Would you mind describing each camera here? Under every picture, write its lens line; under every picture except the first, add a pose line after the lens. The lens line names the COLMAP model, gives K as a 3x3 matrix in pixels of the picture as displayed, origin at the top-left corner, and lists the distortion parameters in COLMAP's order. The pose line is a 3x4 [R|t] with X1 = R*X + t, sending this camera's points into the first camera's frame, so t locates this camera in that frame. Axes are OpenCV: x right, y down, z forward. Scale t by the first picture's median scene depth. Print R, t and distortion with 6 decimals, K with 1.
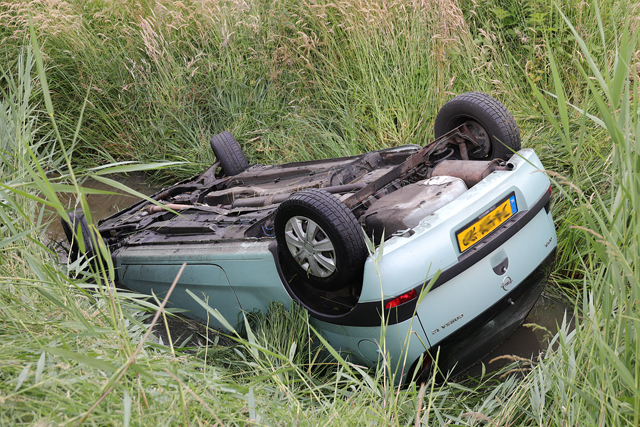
lens RADIAL K [[1194.6, 0, 319.5], [0, 1194.6, 212.8], [0, 0, 1]] dist [0.047753, 0.000000]
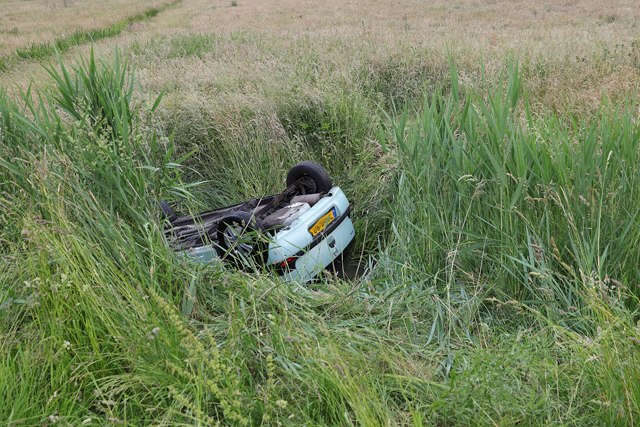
lens RADIAL K [[832.0, 0, 320.3], [0, 832.0, 213.9], [0, 0, 1]] dist [0.021224, 0.000000]
pose [[0.972761, -0.084146, 0.216000, -0.152350], [0.103059, 0.991626, -0.077826, 0.095448], [-0.207643, 0.097967, 0.973287, -0.326588]]
